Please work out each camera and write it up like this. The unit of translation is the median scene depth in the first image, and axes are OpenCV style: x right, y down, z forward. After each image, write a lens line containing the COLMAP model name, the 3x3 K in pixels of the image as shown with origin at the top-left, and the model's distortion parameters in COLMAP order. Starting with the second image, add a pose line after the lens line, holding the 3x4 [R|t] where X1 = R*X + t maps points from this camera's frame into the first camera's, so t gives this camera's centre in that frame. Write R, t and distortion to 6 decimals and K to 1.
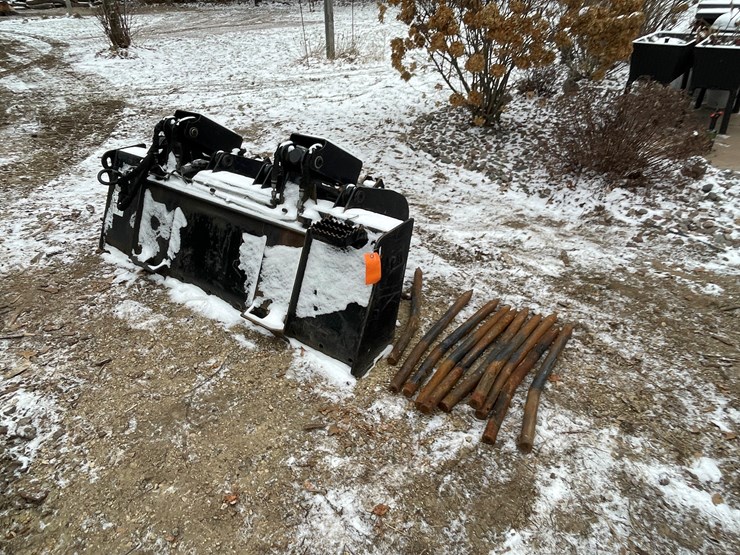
lens RADIAL K [[486.7, 0, 366.9], [0, 486.7, 275.6], [0, 0, 1]] dist [-0.001876, -0.002717]
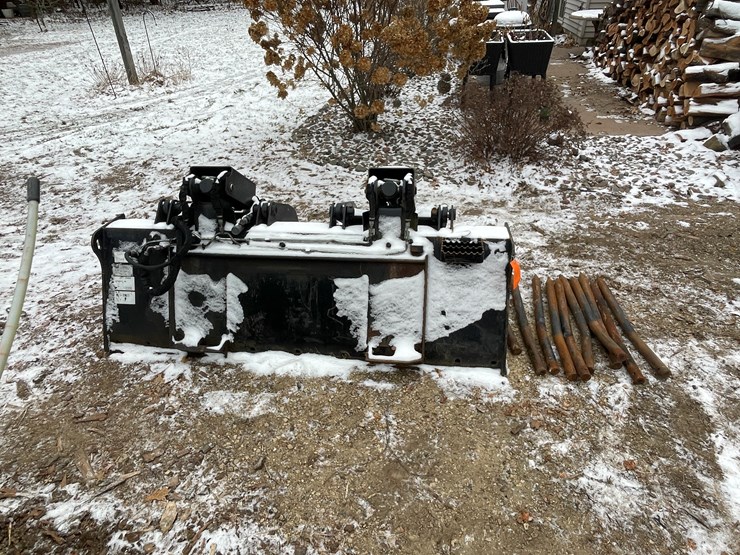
lens RADIAL K [[486.7, 0, 371.6], [0, 486.7, 275.3], [0, 0, 1]] dist [-0.001876, -0.002717]
pose [[0.876689, -0.268616, 0.399076, -0.565887], [0.271529, 0.961108, 0.050422, -0.122287], [-0.397100, 0.064156, 0.915530, 0.094374]]
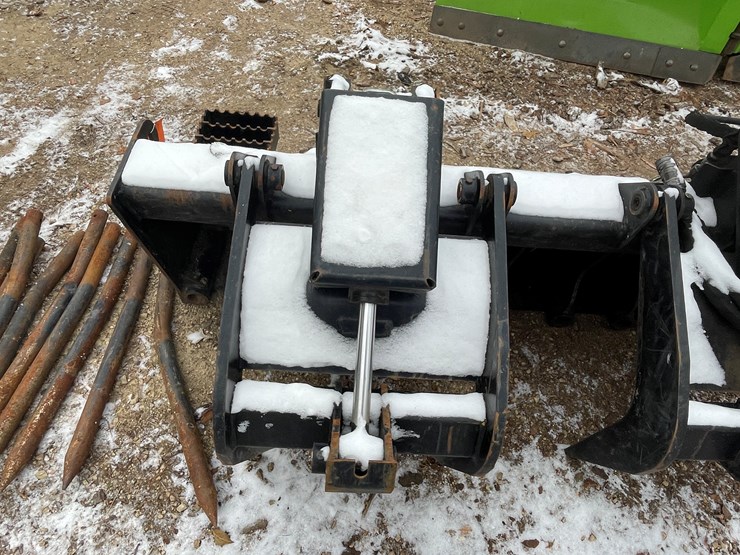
lens RADIAL K [[486.7, 0, 368.8], [0, 486.7, 274.0], [0, 0, 1]] dist [-0.001876, -0.002717]
pose [[-0.821867, 0.412233, -0.393190, 0.088263], [-0.359132, 0.160852, 0.919321, -0.555698], [0.442220, 0.896767, 0.015847, 1.014950]]
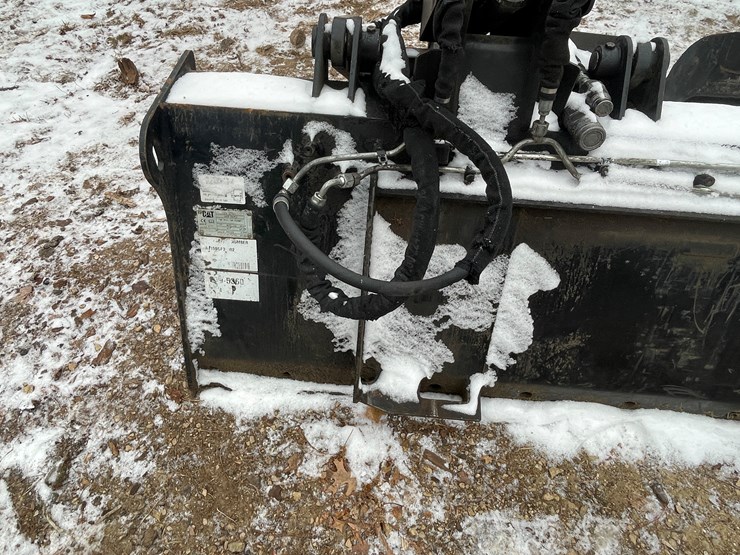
lens RADIAL K [[486.7, 0, 355.3], [0, 486.7, 274.0], [0, 0, 1]] dist [-0.001876, -0.002717]
pose [[0.860895, -0.391635, 0.324780, -0.663567], [0.239472, 0.875122, 0.420493, -0.320334], [-0.448902, -0.284225, 0.847174, 0.833532]]
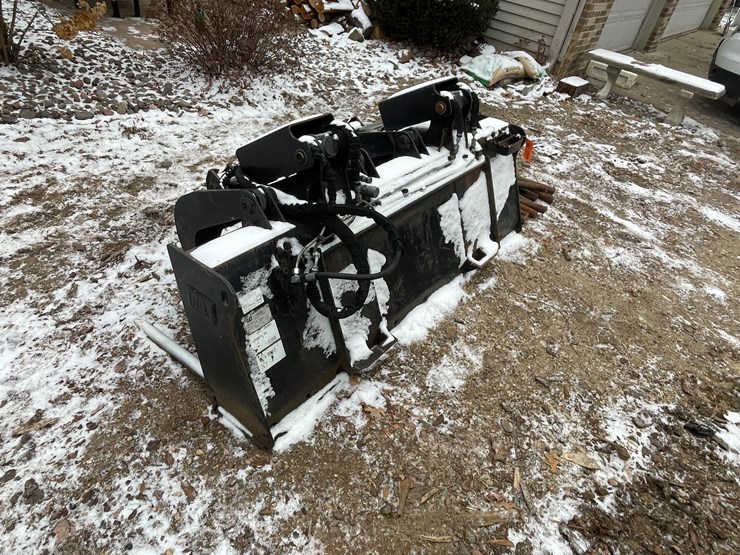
lens RADIAL K [[486.7, 0, 360.2], [0, 486.7, 275.4], [0, 0, 1]] dist [-0.001876, -0.002717]
pose [[0.063350, -0.602766, 0.795399, -1.060254], [0.403975, 0.744273, 0.531848, -0.536871], [-0.912574, 0.287629, 0.290652, 0.897644]]
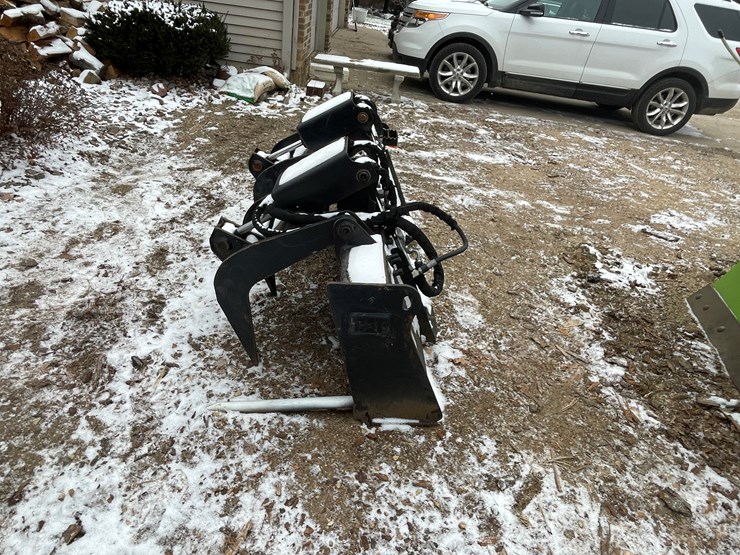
lens RADIAL K [[486.7, 0, 366.7], [0, 486.7, 276.6], [0, 0, 1]] dist [-0.001876, -0.002717]
pose [[-0.585453, -0.472669, 0.658657, -1.013164], [0.332009, 0.601405, 0.726693, -0.781808], [-0.739604, 0.644125, -0.195164, 1.349061]]
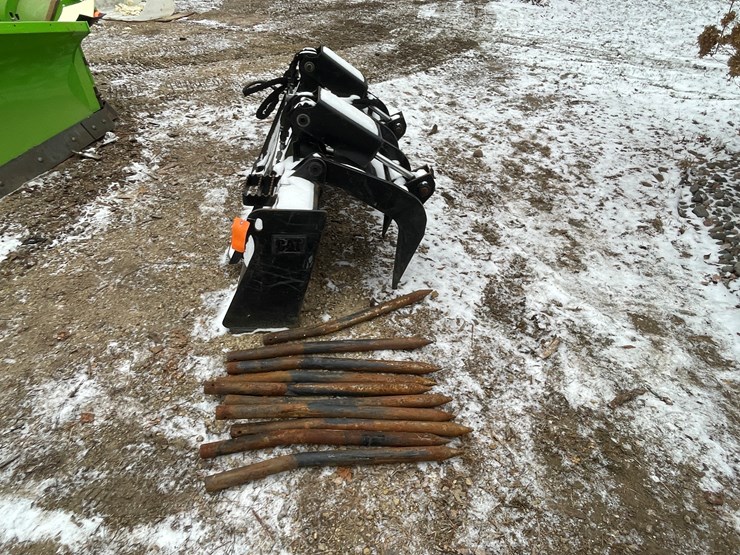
lens RADIAL K [[486.7, 0, 369.7], [0, 486.7, 275.5], [0, 0, 1]] dist [-0.001876, -0.002717]
pose [[0.637525, 0.484355, -0.599134, 0.618341], [-0.436271, 0.867926, 0.237427, -0.223057], [0.635003, 0.110019, 0.764635, 0.347041]]
